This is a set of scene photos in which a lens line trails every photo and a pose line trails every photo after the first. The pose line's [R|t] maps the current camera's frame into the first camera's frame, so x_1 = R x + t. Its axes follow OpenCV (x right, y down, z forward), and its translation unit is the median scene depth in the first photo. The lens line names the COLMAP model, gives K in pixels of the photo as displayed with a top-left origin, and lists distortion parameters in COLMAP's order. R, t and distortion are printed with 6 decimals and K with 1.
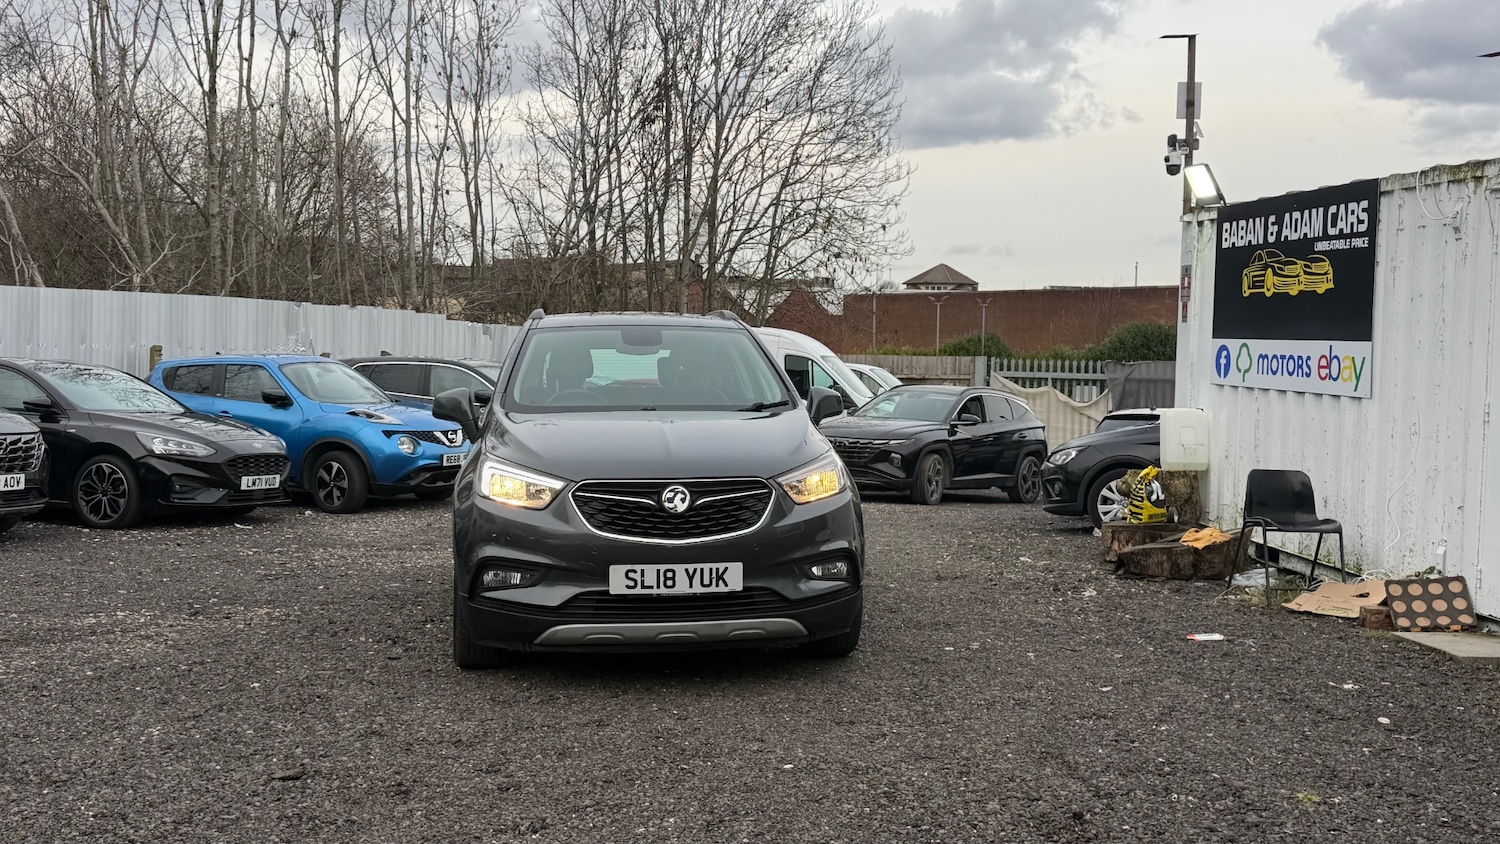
lens RADIAL K [[1466.9, 0, 750.0], [0, 1466.9, 428.3], [0, 0, 1]] dist [0.186920, -0.404965]
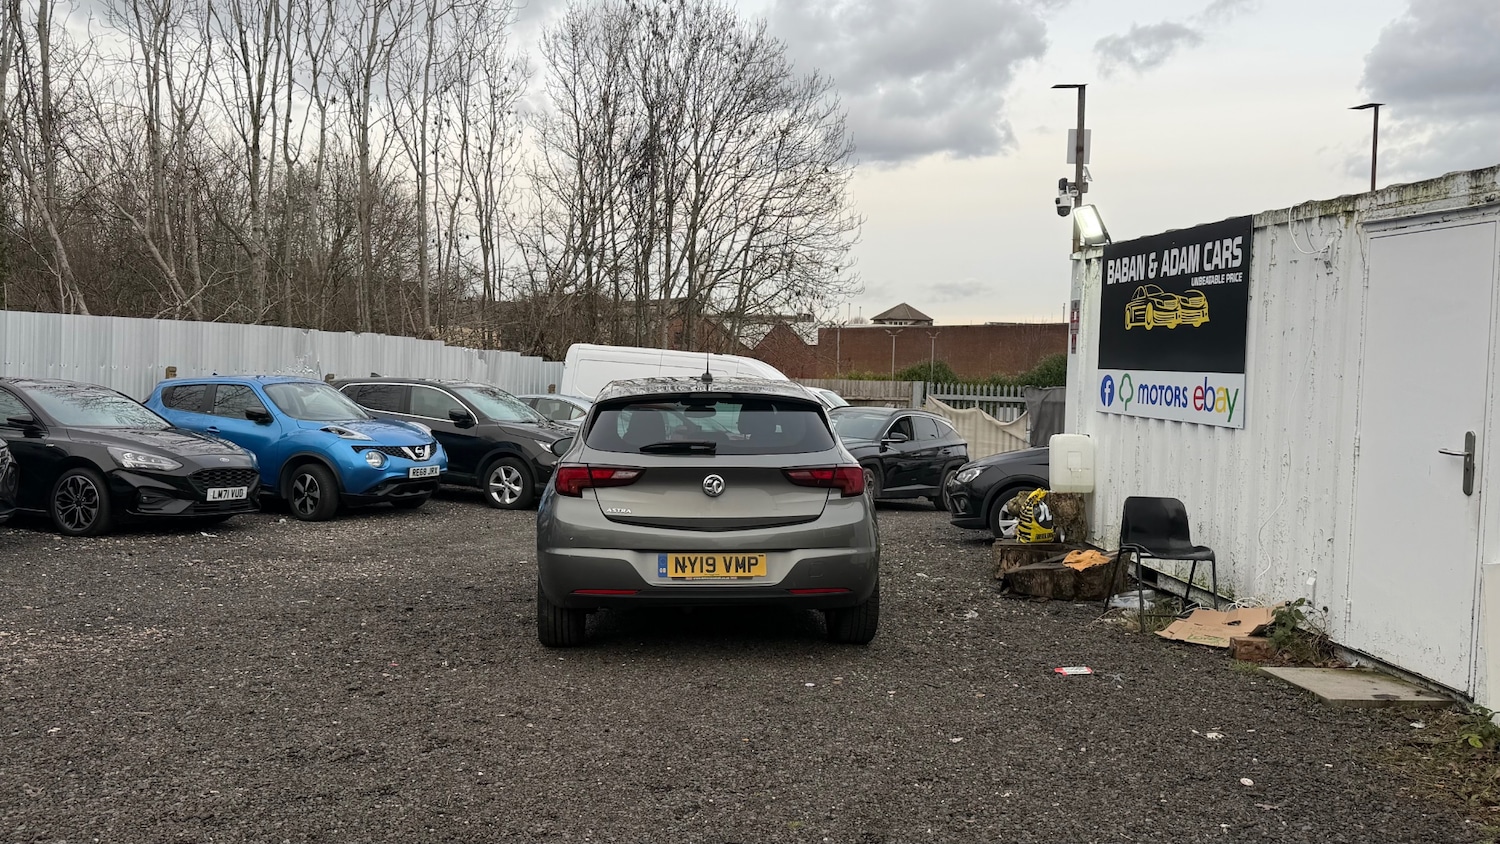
lens RADIAL K [[1211.6, 0, 745.3], [0, 1211.6, 427.0], [0, 0, 1]] dist [0.184047, -0.387595]
pose [[0.999968, 0.007983, -0.000210, 0.060966], [-0.007984, 0.999928, -0.008913, -0.009330], [0.000139, 0.008915, 0.999960, 0.126970]]
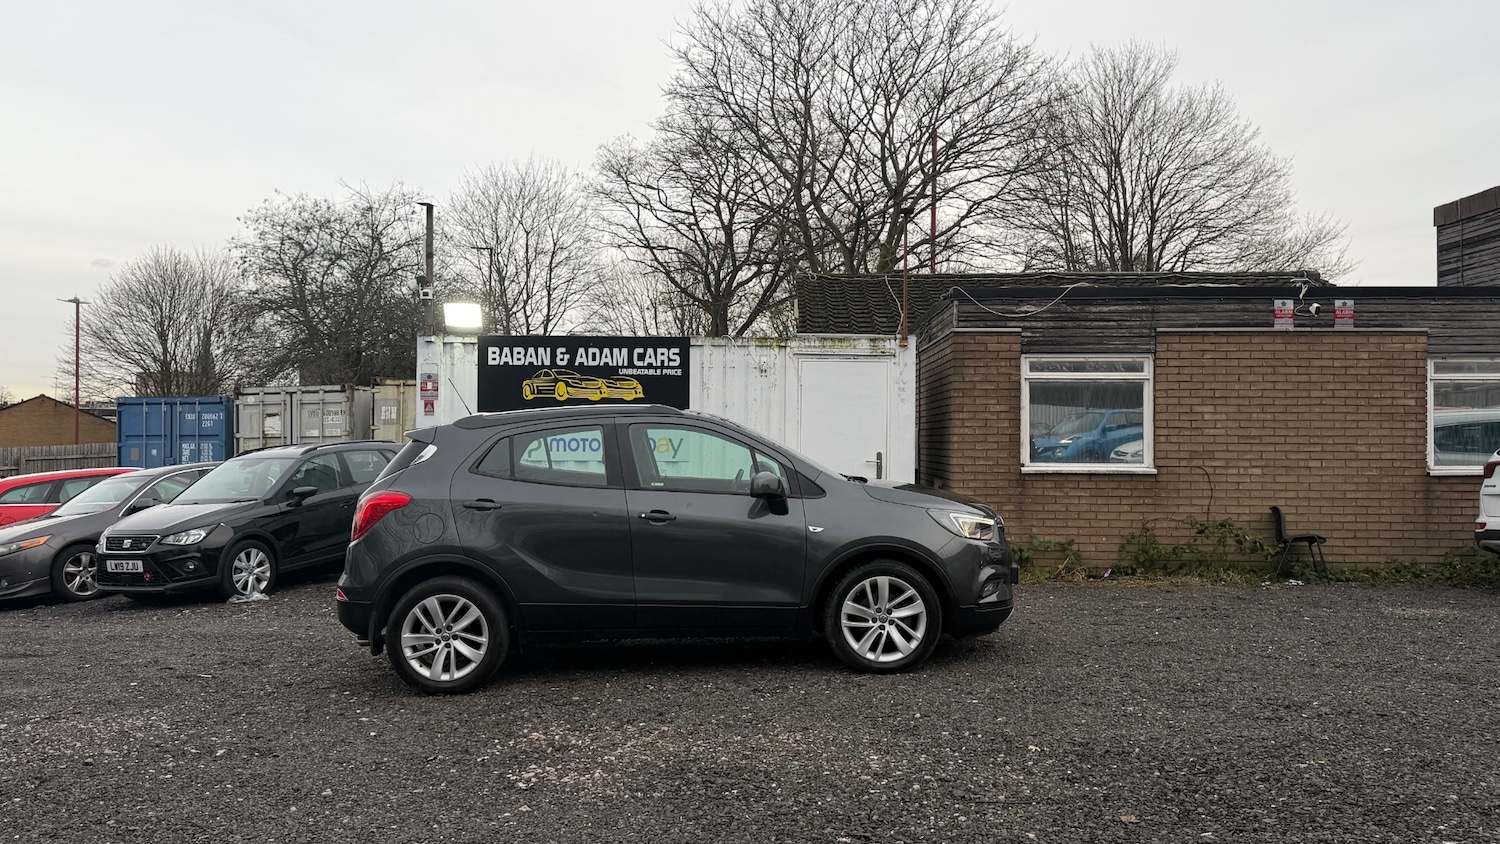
lens RADIAL K [[1212.5, 0, 745.8], [0, 1212.5, 420.3], [0, 0, 1]] dist [0.178647, -0.362938]
pose [[0.145275, -0.005607, 0.989375, -0.824456], [0.062877, 0.998015, -0.003576, -0.048950], [-0.987391, 0.062729, 0.145339, 0.604154]]
